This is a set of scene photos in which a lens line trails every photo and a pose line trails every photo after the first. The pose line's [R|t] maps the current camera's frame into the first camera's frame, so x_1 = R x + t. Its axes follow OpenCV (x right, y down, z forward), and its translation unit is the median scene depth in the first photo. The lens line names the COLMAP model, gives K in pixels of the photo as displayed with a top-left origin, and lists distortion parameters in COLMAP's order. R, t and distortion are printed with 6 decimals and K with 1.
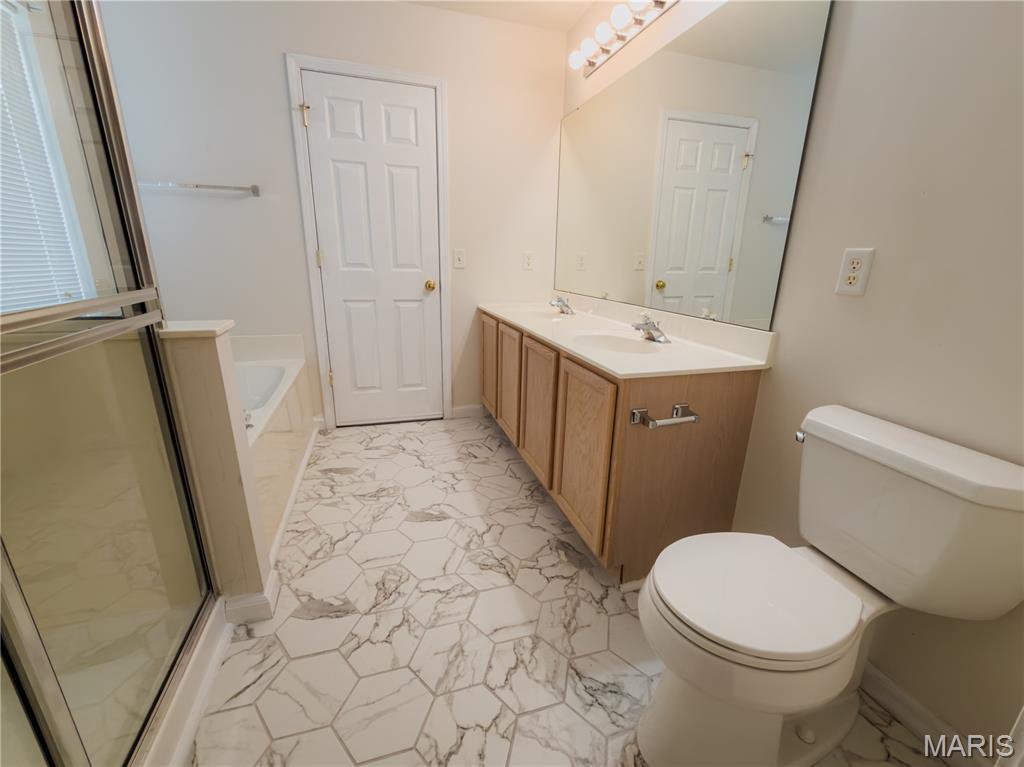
lens RADIAL K [[428.7, 0, 521.2], [0, 428.7, 389.4], [0, 0, 1]] dist [-0.001871, 0.000174]
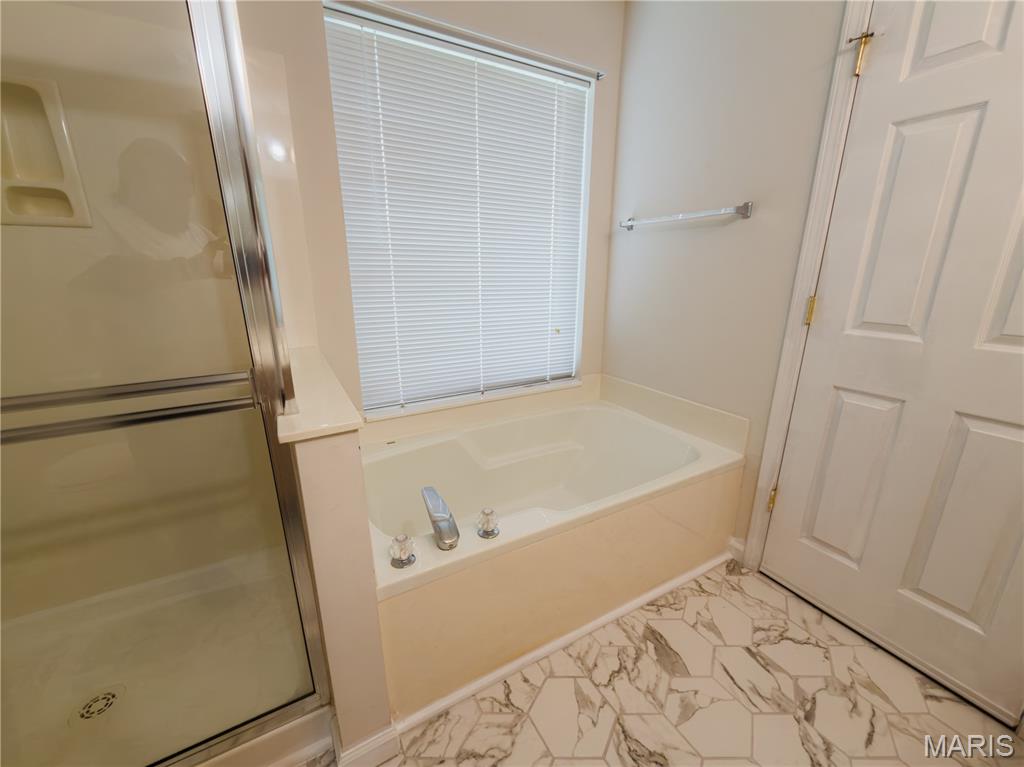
lens RADIAL K [[414.0, 0, 509.8], [0, 414.0, 384.7], [0, 0, 1]] dist [-0.003944, -0.000021]
pose [[0.198277, 0.242033, -0.949793, 0.003345], [-0.286141, 0.941112, 0.180087, -0.254333], [0.937448, 0.236068, 0.255857, 0.651537]]
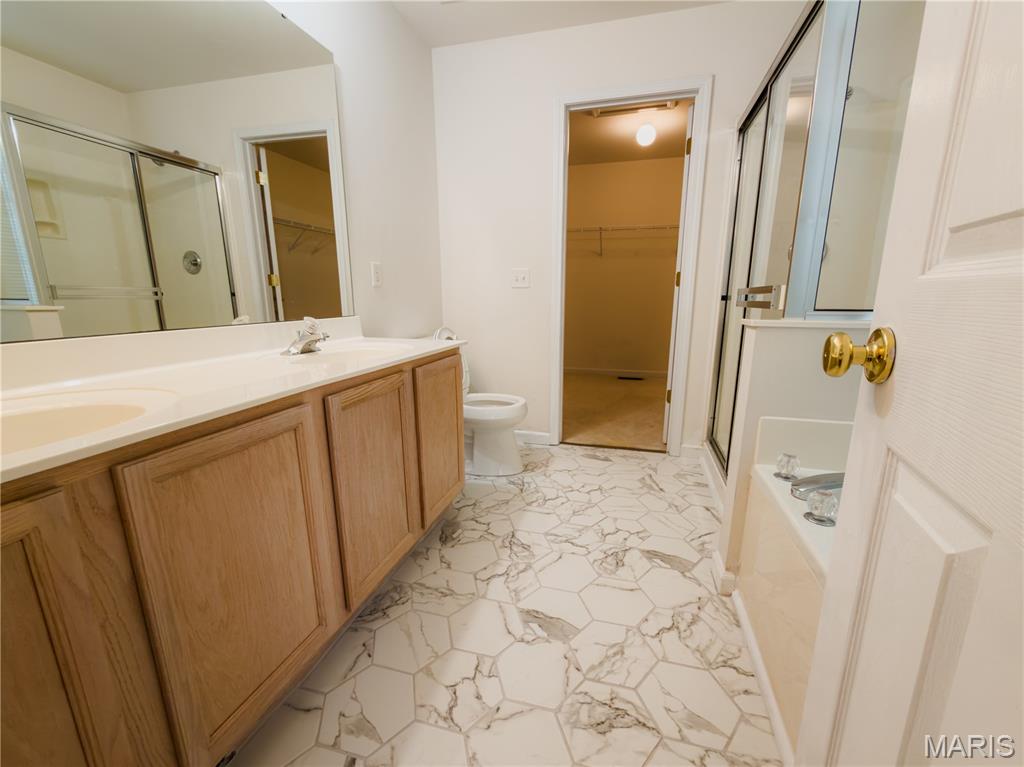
lens RADIAL K [[428.7, 0, 521.2], [0, 428.7, 389.4], [0, 0, 1]] dist [-0.001871, 0.000174]
pose [[-0.837661, -0.141234, 0.527614, -0.491305], [0.142234, 0.876256, 0.460376, -0.359717], [-0.527345, 0.460683, -0.713917, 1.330829]]
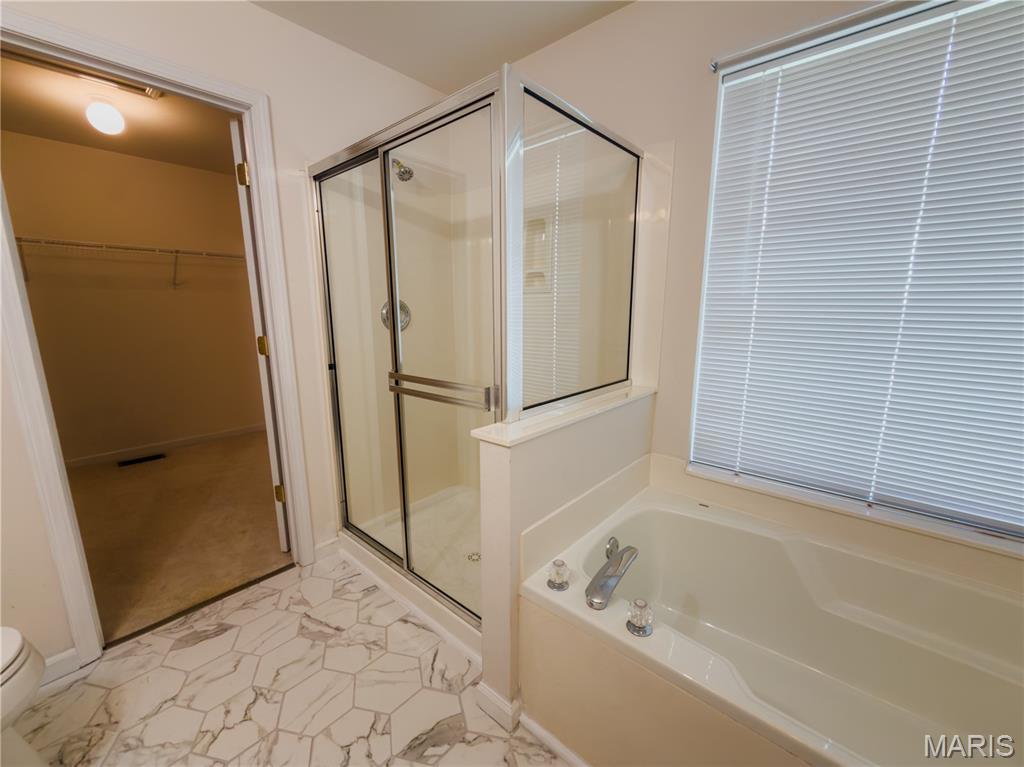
lens RADIAL K [[414.0, 0, 509.8], [0, 414.0, 384.7], [0, 0, 1]] dist [-0.003944, -0.000021]
pose [[-0.862020, 0.075010, -0.501293, -0.150274], [-0.166473, 0.892232, 0.419773, -0.404195], [0.478757, 0.445305, -0.756635, 1.019087]]
